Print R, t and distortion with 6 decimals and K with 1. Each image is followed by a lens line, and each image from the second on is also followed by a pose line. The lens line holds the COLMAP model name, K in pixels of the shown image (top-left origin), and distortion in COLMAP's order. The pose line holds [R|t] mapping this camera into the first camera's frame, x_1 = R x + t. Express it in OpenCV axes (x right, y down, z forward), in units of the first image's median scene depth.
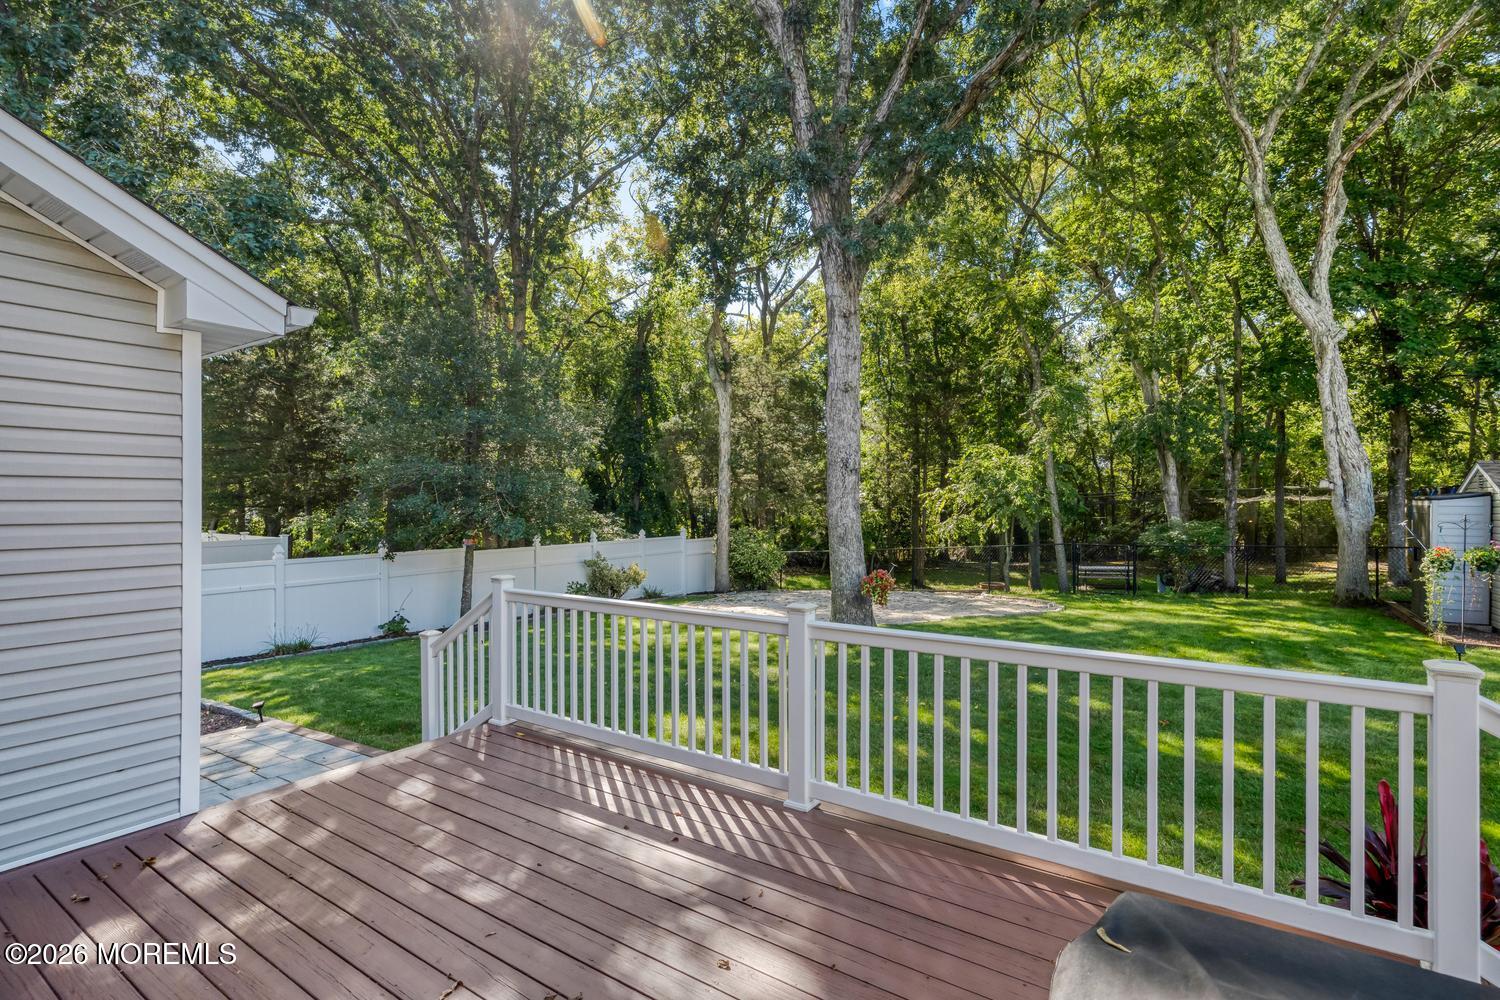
lens RADIAL K [[721.7, 0, 750.0], [0, 721.7, 500.0], [0, 0, 1]] dist [-0.003108, -0.000327]
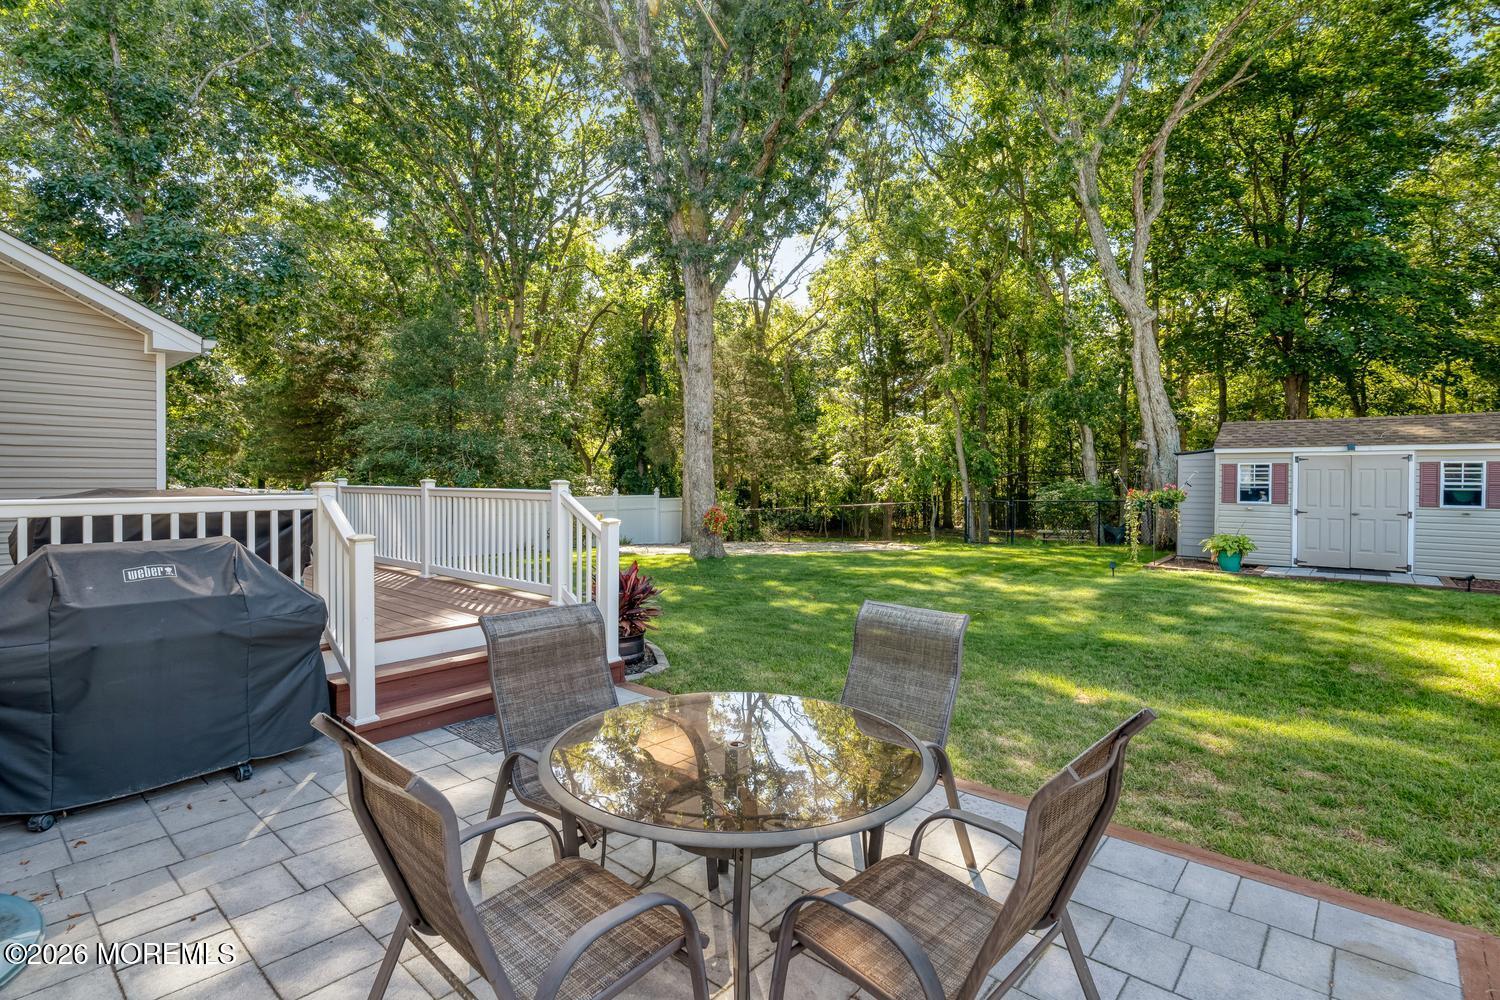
lens RADIAL K [[723.8, 0, 743.4], [0, 723.8, 476.0], [0, 0, 1]] dist [0.000721, -0.000171]
pose [[0.992724, 0.003379, -0.120366, 0.359852], [-0.003716, 0.999990, -0.002572, 0.040047], [0.120356, 0.003001, 0.992726, -0.278984]]
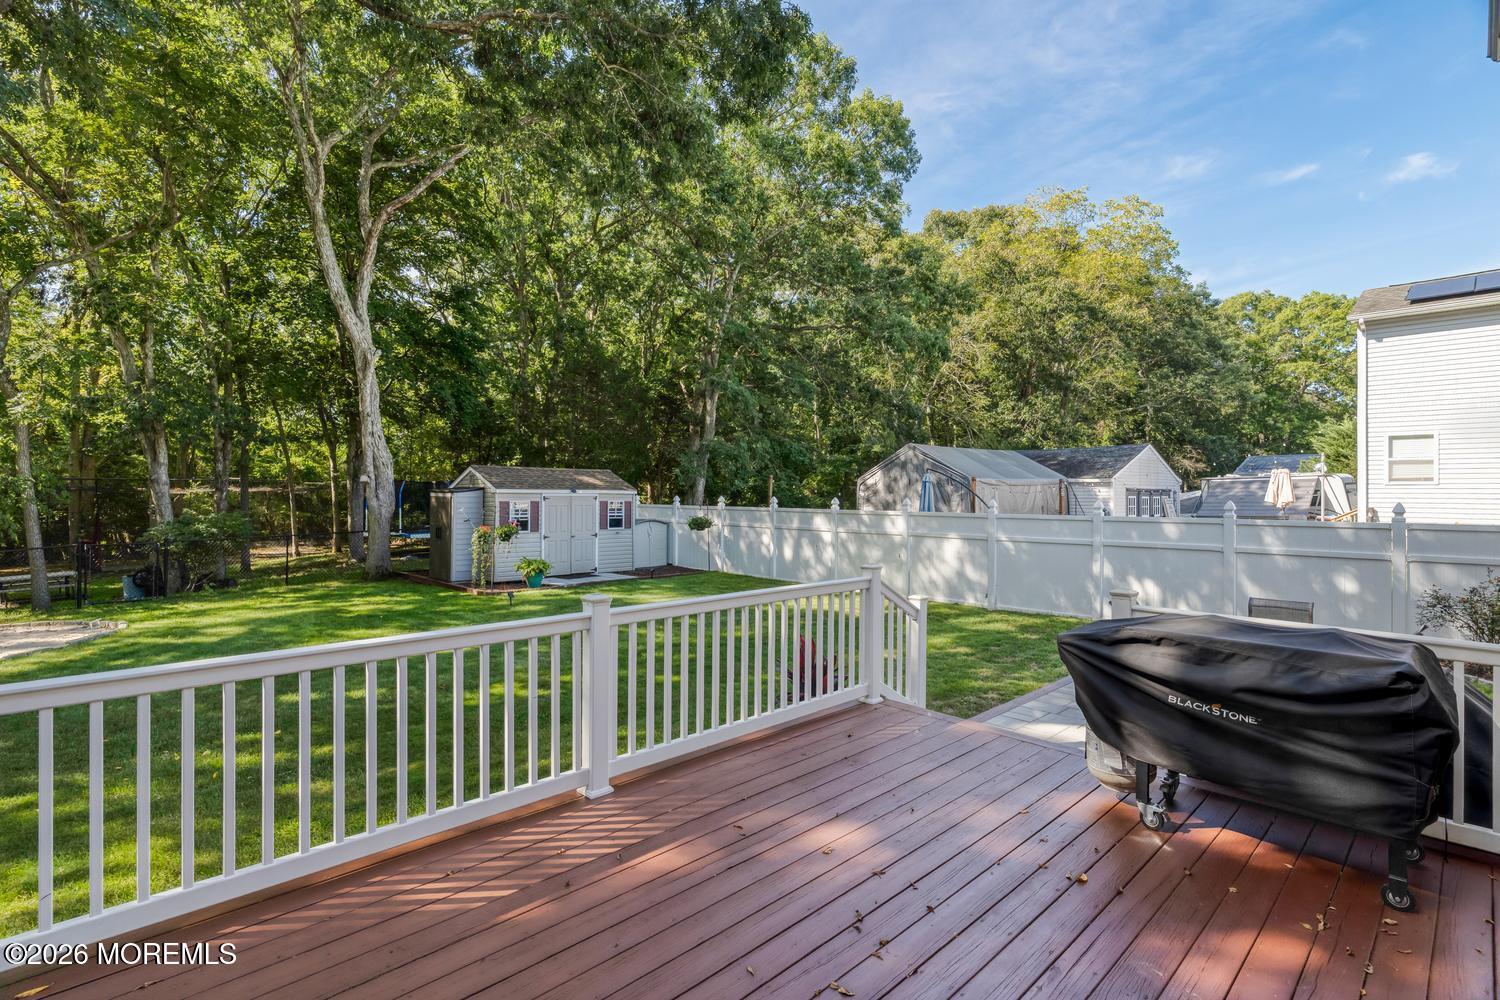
lens RADIAL K [[706.8, 0, 750.0], [0, 706.8, 500.0], [0, 0, 1]] dist [0.004940, 0.000556]
pose [[0.200651, -0.006705, 0.979640, -0.253859], [-0.007169, 0.999940, 0.008312, -0.000753], [-0.979636, -0.008691, 0.200591, 0.170845]]
